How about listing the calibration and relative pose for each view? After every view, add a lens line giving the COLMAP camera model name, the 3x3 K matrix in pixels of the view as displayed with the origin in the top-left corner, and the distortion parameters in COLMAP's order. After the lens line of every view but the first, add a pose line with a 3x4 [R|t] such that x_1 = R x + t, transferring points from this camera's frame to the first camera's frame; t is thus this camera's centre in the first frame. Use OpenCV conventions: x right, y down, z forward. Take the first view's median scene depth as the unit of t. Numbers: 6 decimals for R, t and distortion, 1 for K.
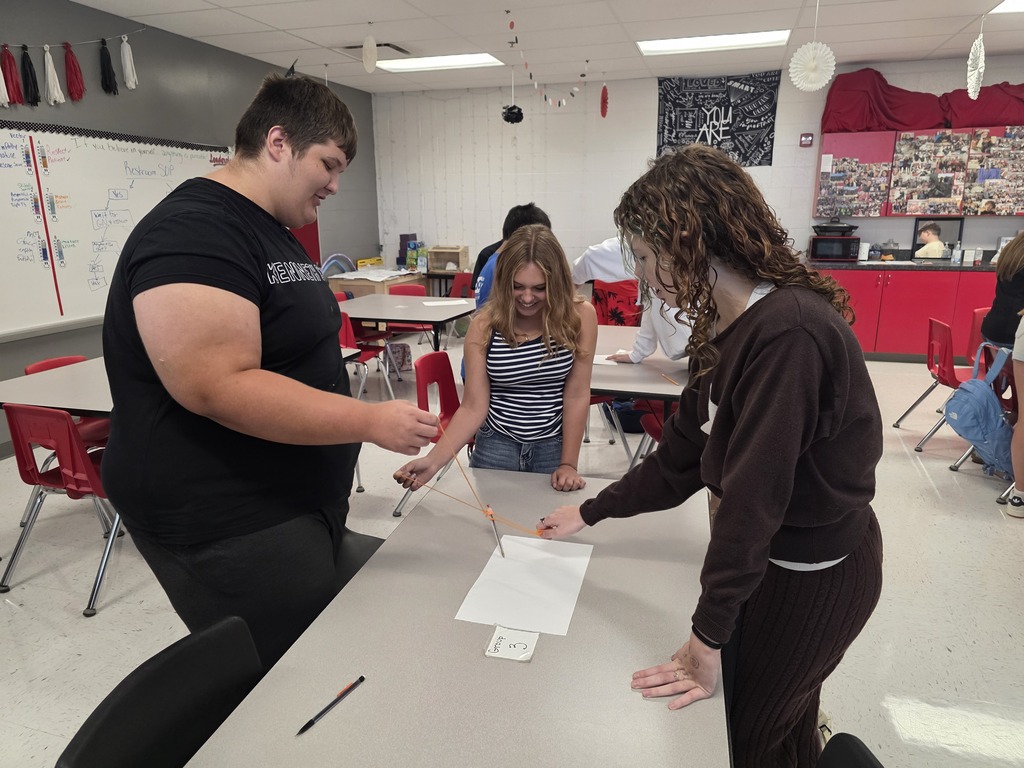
lens RADIAL K [[732.2, 0, 504.3], [0, 732.2, 384.7], [0, 0, 1]] dist [0.016490, -0.020084]
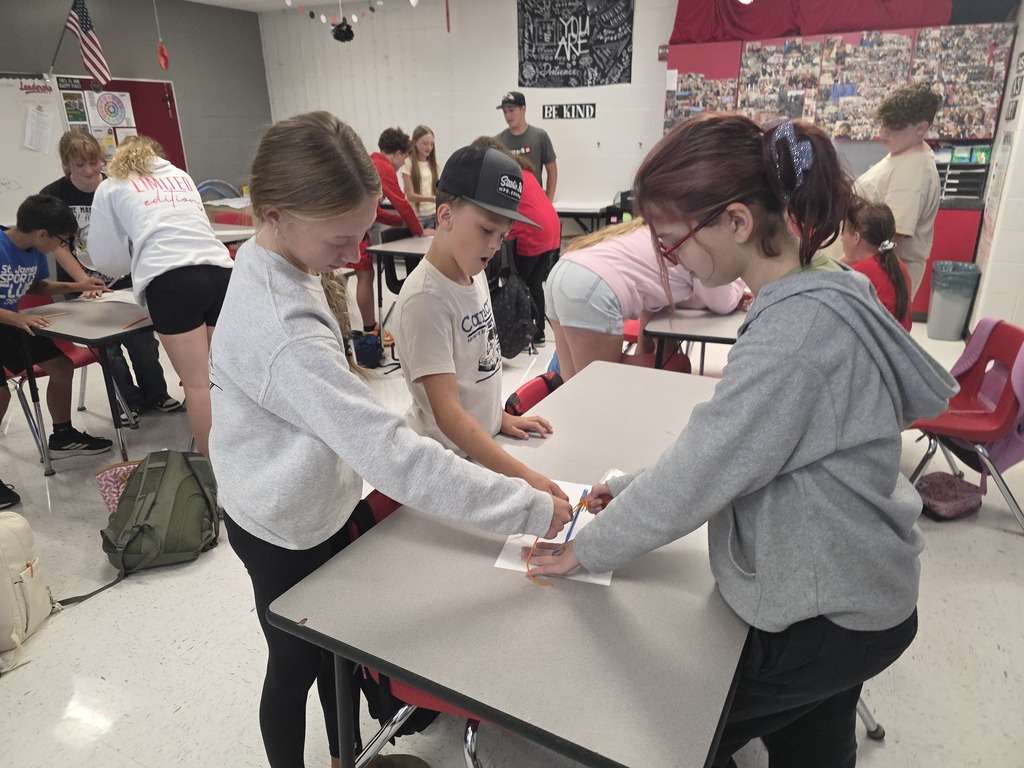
lens RADIAL K [[732.2, 0, 504.3], [0, 732.2, 384.7], [0, 0, 1]] dist [0.016490, -0.020084]
pose [[0.984753, 0.052425, -0.165868, 0.414698], [-0.035153, 0.993808, 0.105406, -0.022221], [0.170367, -0.097968, 0.980498, 0.059330]]
